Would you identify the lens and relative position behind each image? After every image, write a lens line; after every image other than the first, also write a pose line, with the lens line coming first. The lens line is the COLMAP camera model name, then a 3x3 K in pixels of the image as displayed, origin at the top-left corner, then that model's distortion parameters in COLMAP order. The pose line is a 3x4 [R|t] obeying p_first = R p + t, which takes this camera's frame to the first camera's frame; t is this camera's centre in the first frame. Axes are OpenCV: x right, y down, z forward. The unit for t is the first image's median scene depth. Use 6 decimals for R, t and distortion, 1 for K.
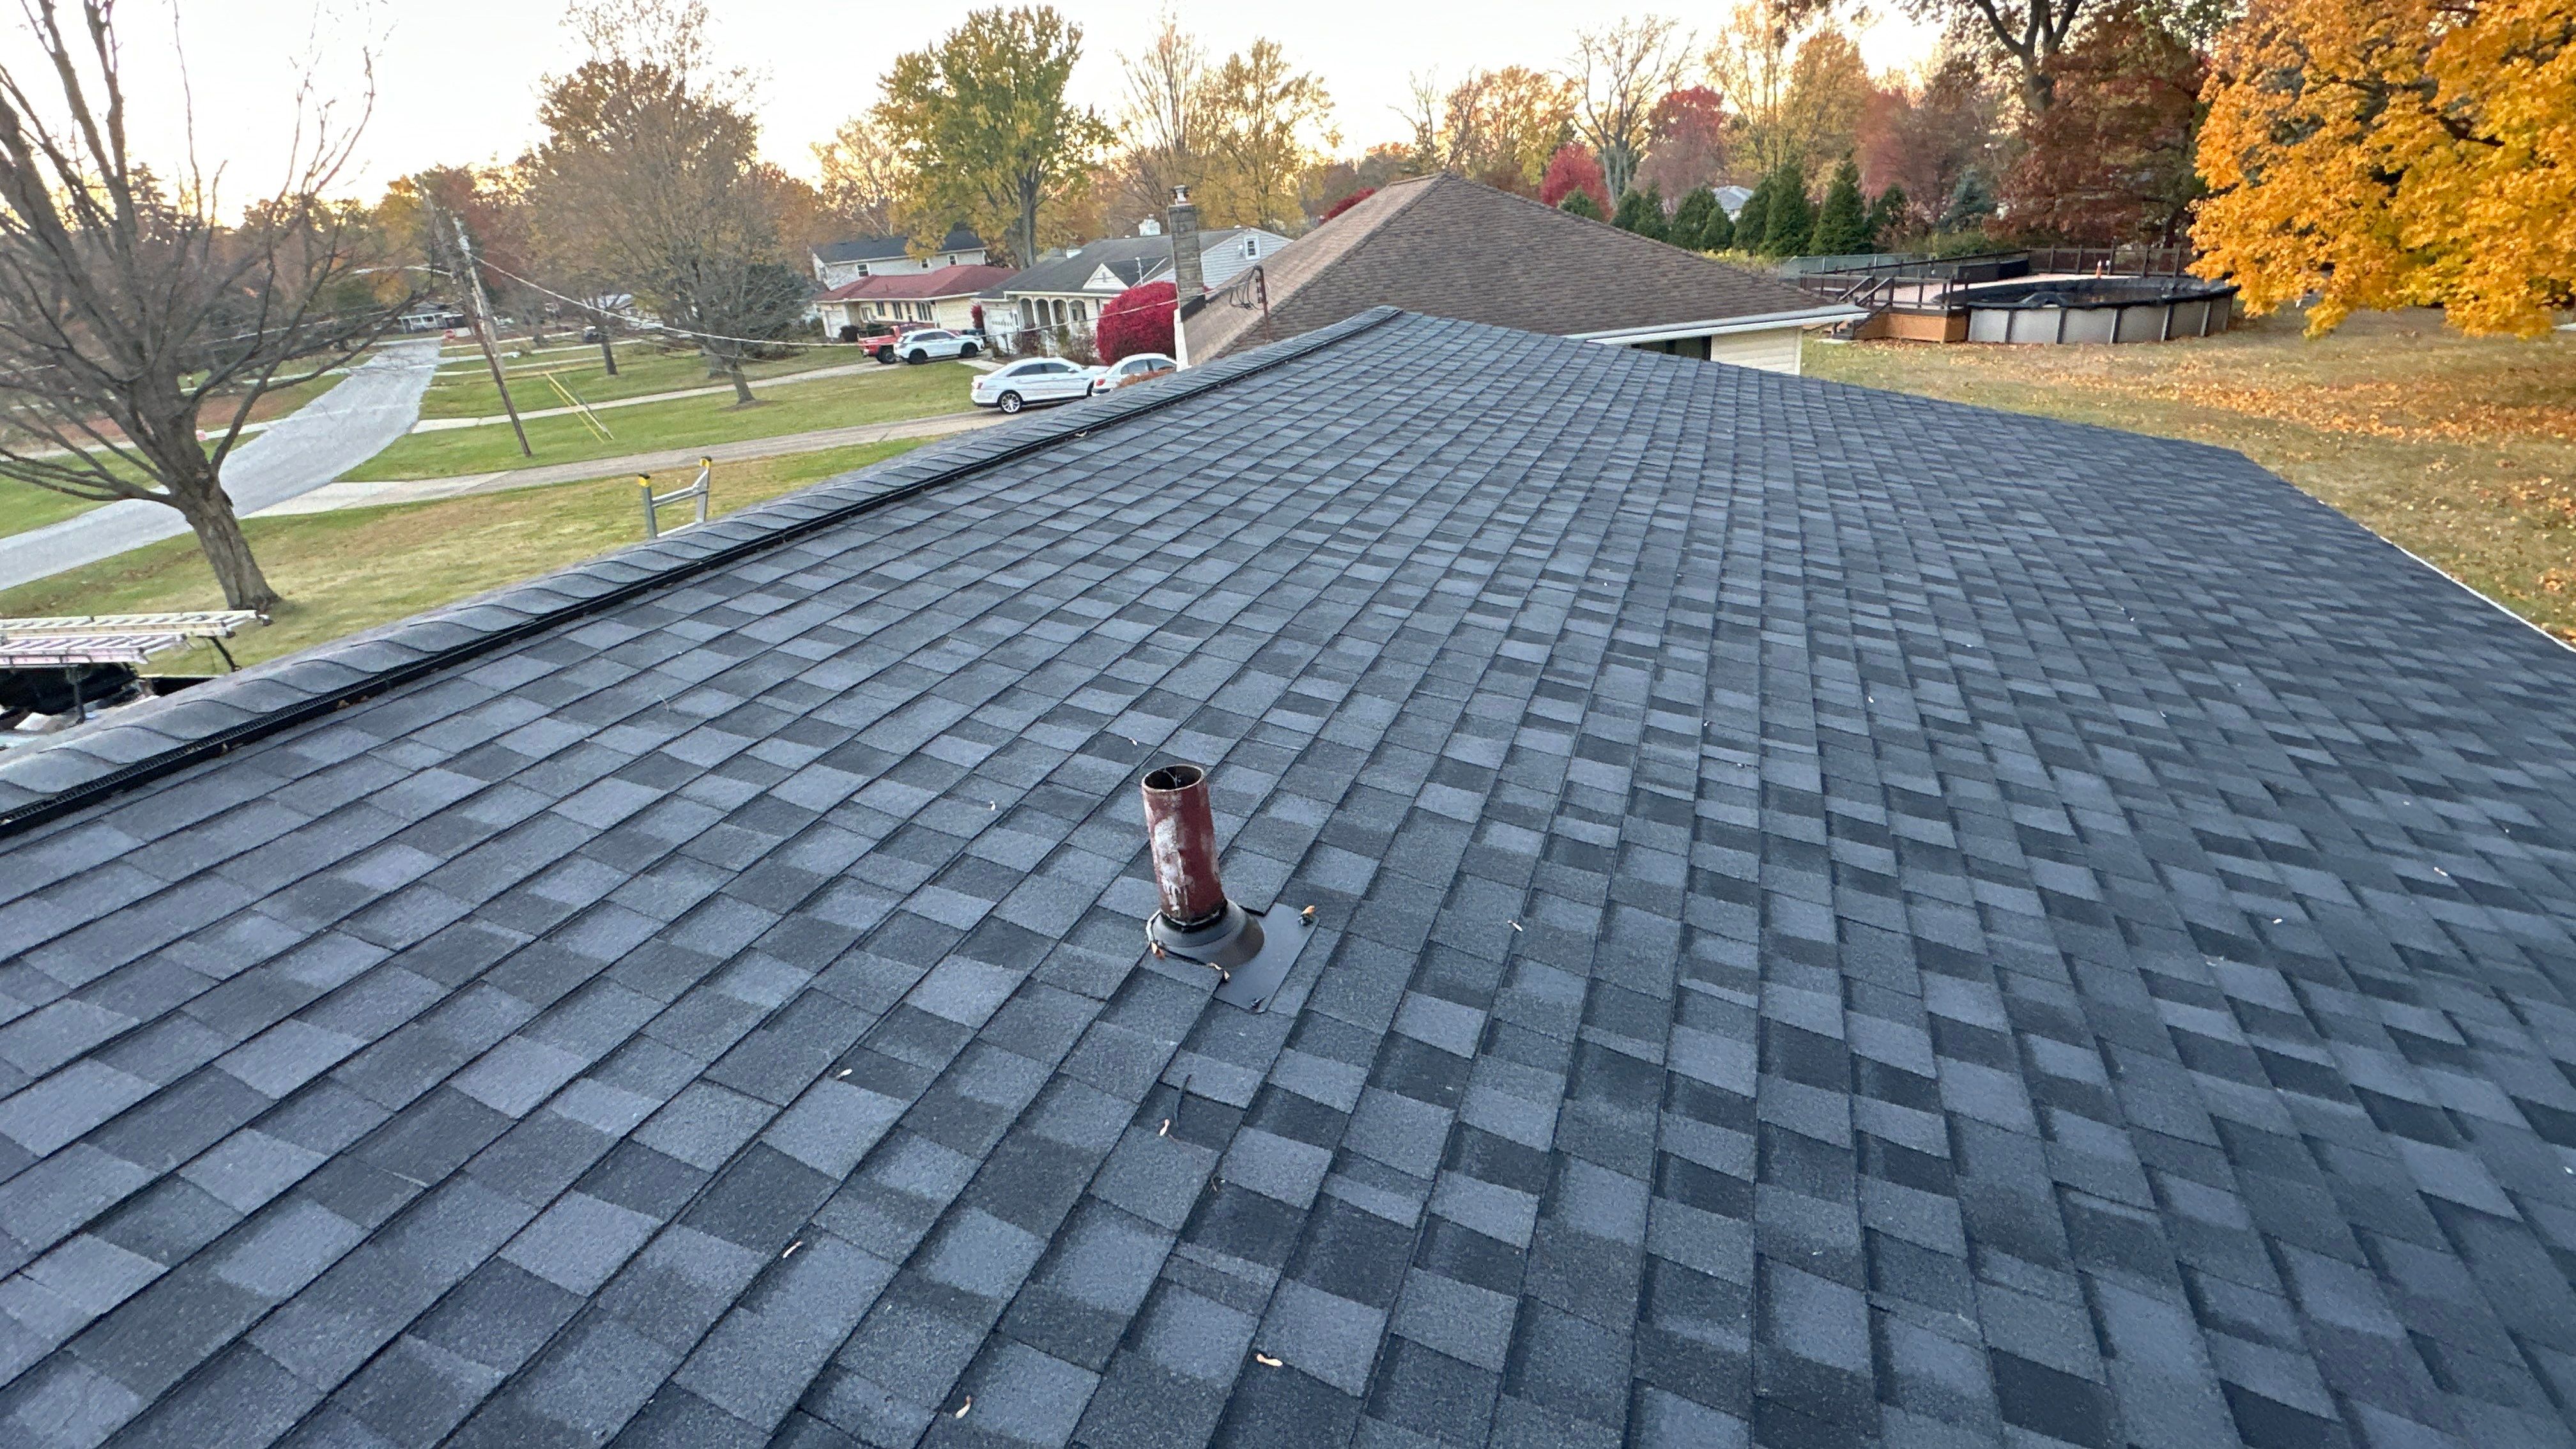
lens RADIAL K [[1189.3, 0, 1283.4], [0, 1189.3, 720.1], [0, 0, 1]] dist [0.001127, 0.000194]
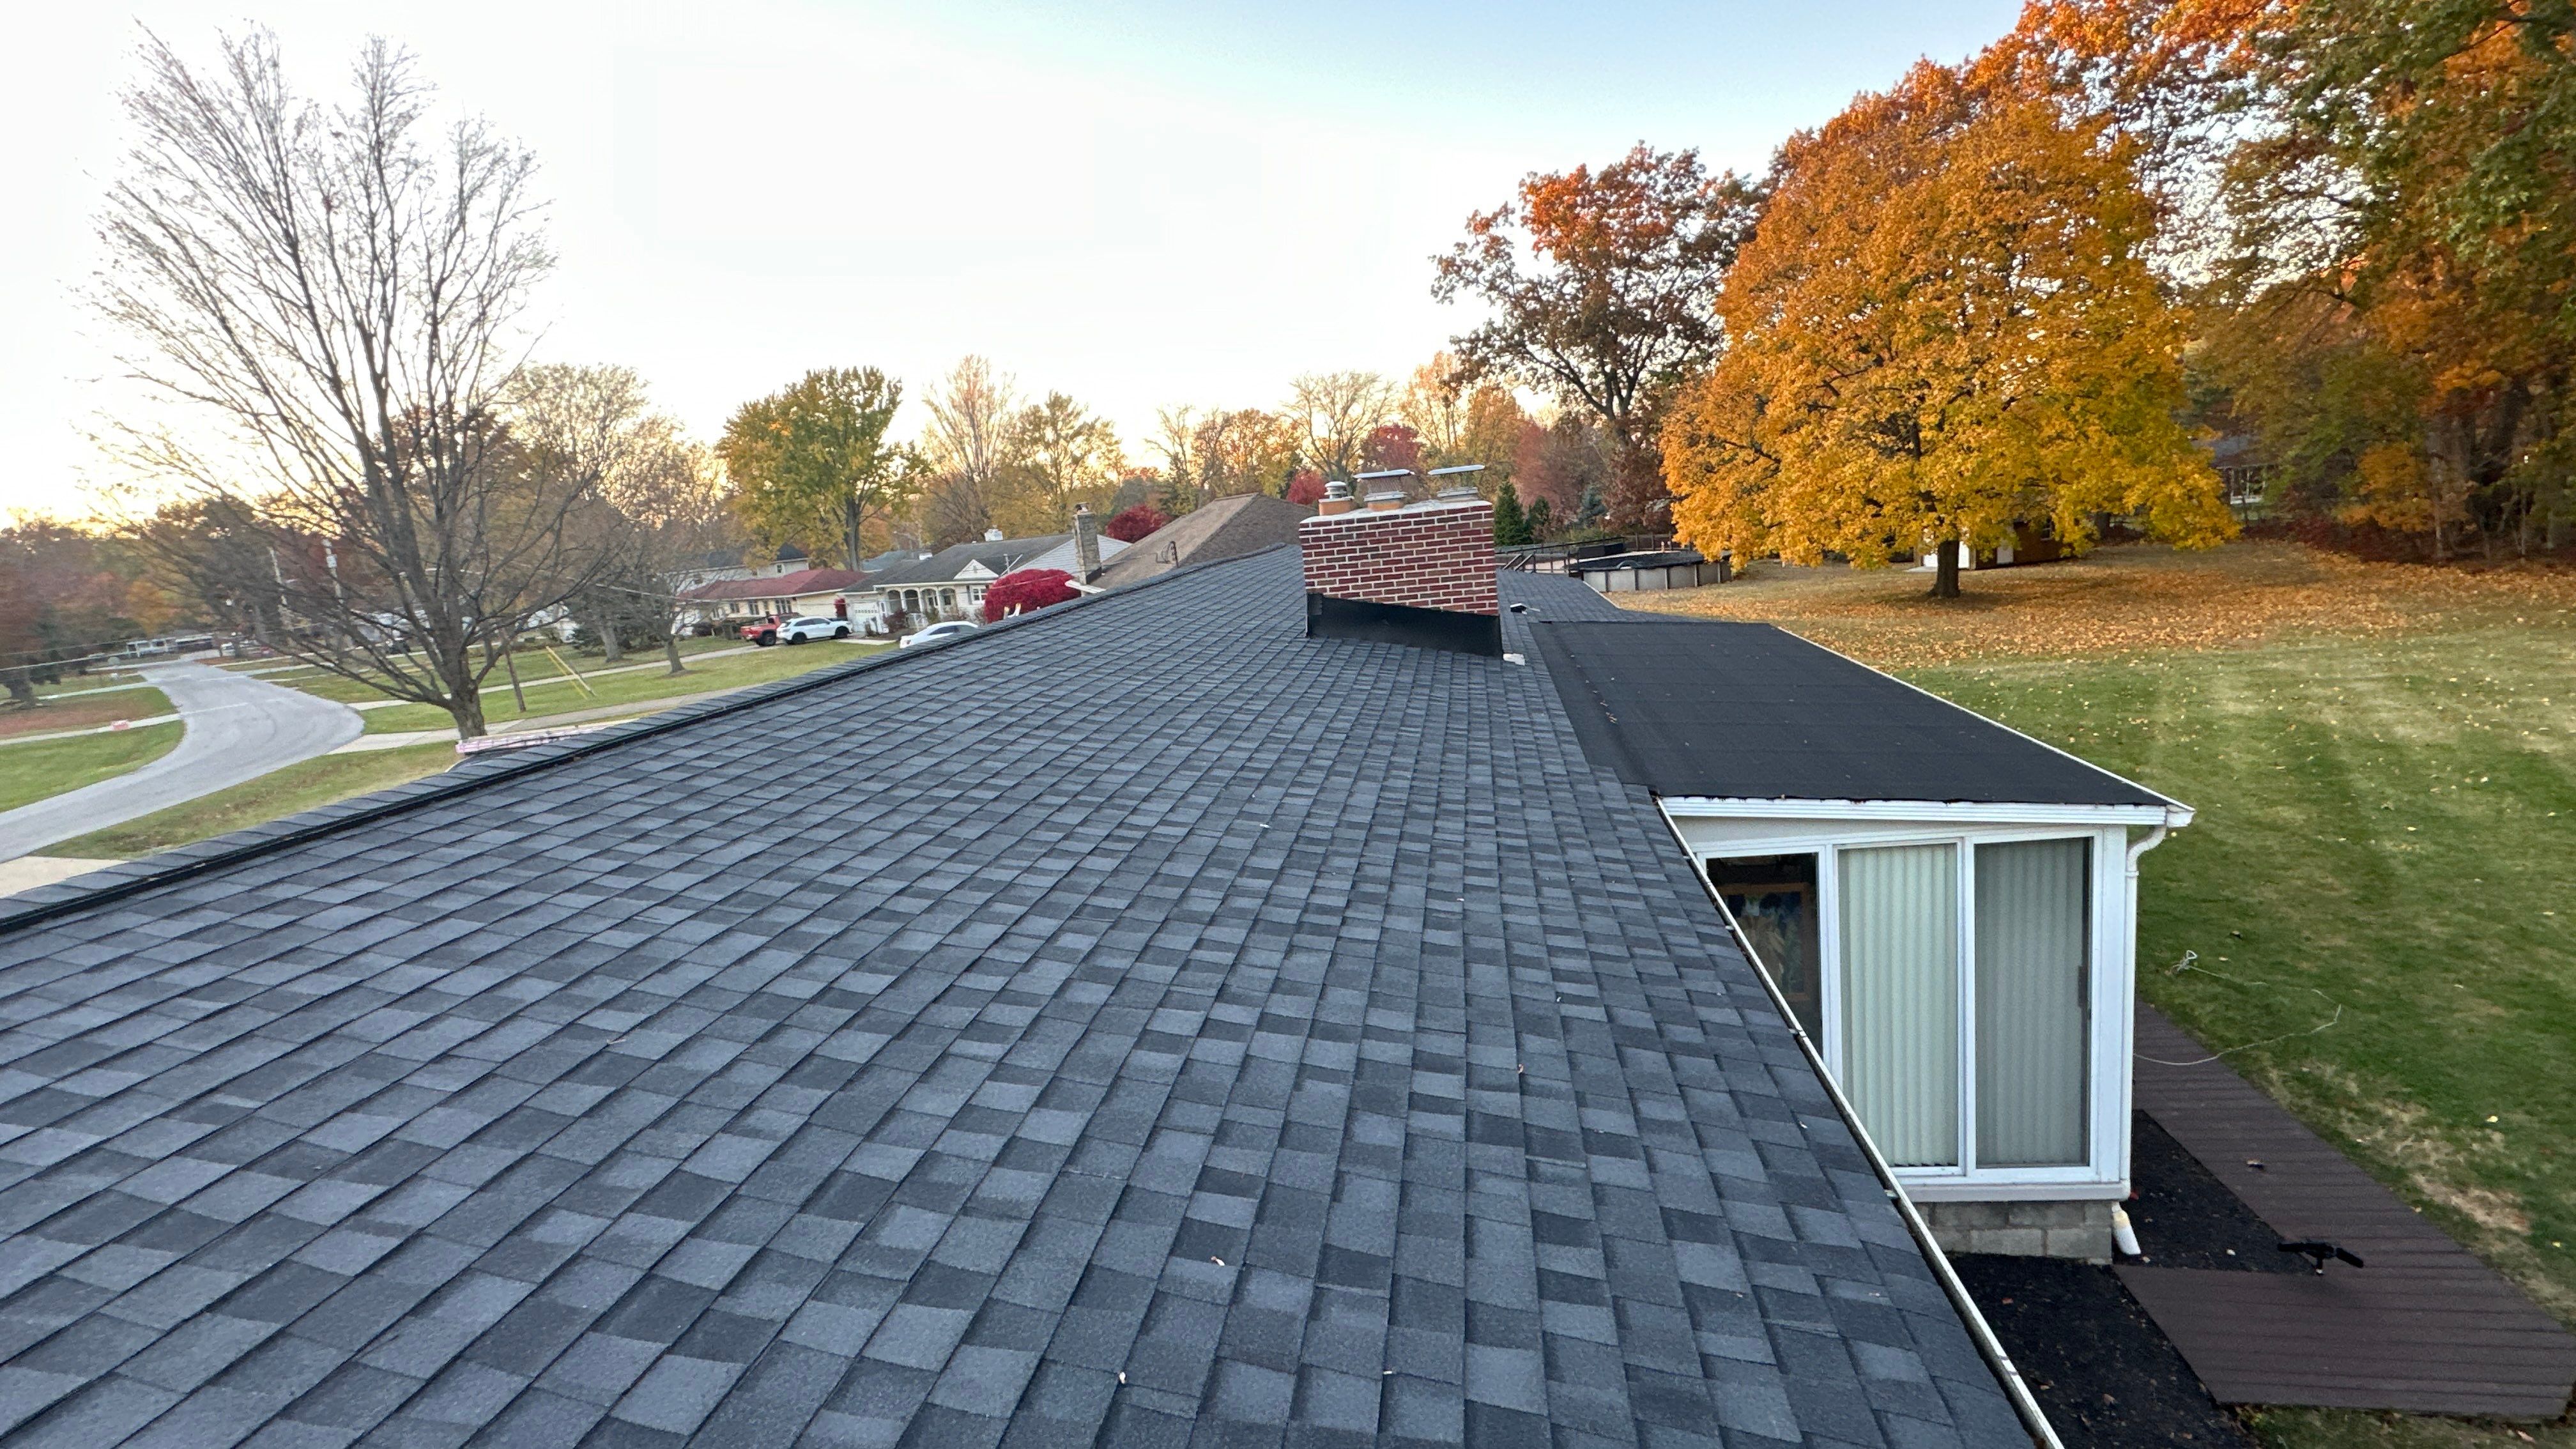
lens RADIAL K [[1189.3, 0, 1283.4], [0, 1189.3, 720.1], [0, 0, 1]] dist [0.001127, 0.000194]
pose [[0.979006, -0.048404, 0.198001, -0.047624], [0.094419, 0.968584, -0.230066, 0.066390], [-0.180644, 0.243931, 0.952820, -0.145974]]
